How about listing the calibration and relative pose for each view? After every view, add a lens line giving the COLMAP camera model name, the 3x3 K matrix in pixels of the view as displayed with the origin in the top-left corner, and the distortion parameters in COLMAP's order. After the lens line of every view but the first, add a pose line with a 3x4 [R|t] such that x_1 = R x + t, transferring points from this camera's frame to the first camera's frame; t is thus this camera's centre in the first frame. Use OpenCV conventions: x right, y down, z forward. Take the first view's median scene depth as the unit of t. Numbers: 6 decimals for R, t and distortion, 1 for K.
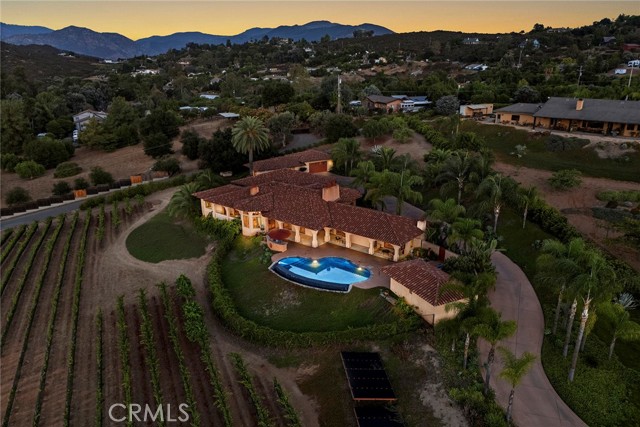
lens RADIAL K [[471.6, 0, 319.0], [0, 471.6, 218.5], [0, 0, 1]] dist [0.060591, -0.045508]
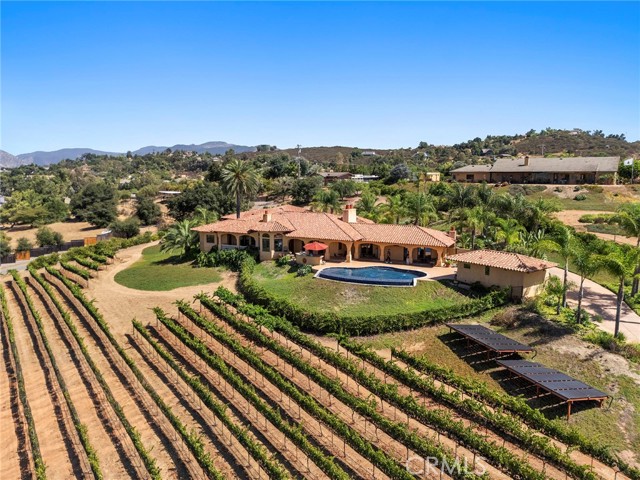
lens RADIAL K [[470.6, 0, 318.4], [0, 470.6, 239.4], [0, 0, 1]] dist [0.067549, -0.064052]
pose [[0.976981, -0.014726, 0.212817, -0.129800], [0.055720, 0.980599, -0.187940, 0.091094], [-0.205921, 0.195472, 0.958847, 0.039745]]
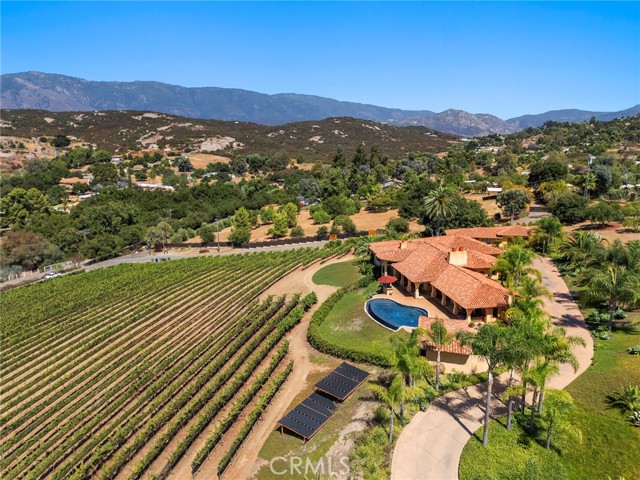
lens RADIAL K [[470.6, 0, 316.7], [0, 470.6, 240.9], [0, 0, 1]] dist [0.067549, -0.064052]
pose [[0.753779, 0.147456, -0.640370, 0.248115], [-0.215443, 0.976090, -0.028837, 0.004789], [0.620807, 0.159700, 0.767525, -0.025442]]
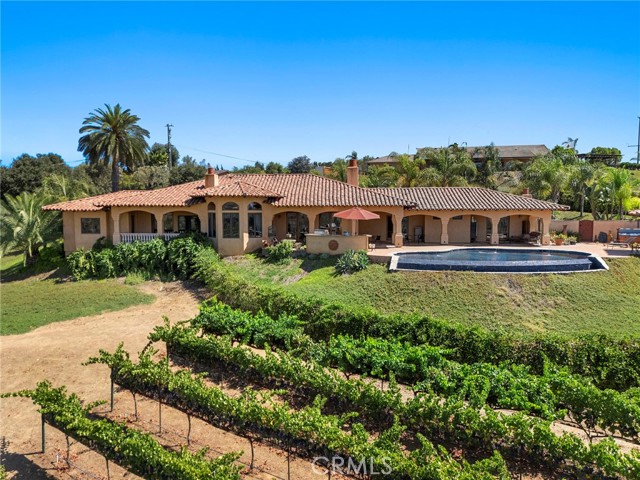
lens RADIAL K [[470.6, 0, 318.1], [0, 470.6, 242.1], [0, 0, 1]] dist [0.067549, -0.064052]
pose [[0.826648, -0.034463, 0.561662, -0.180658], [0.176658, 0.963555, -0.200880, 0.069061], [-0.534270, 0.265280, 0.802610, 0.295374]]
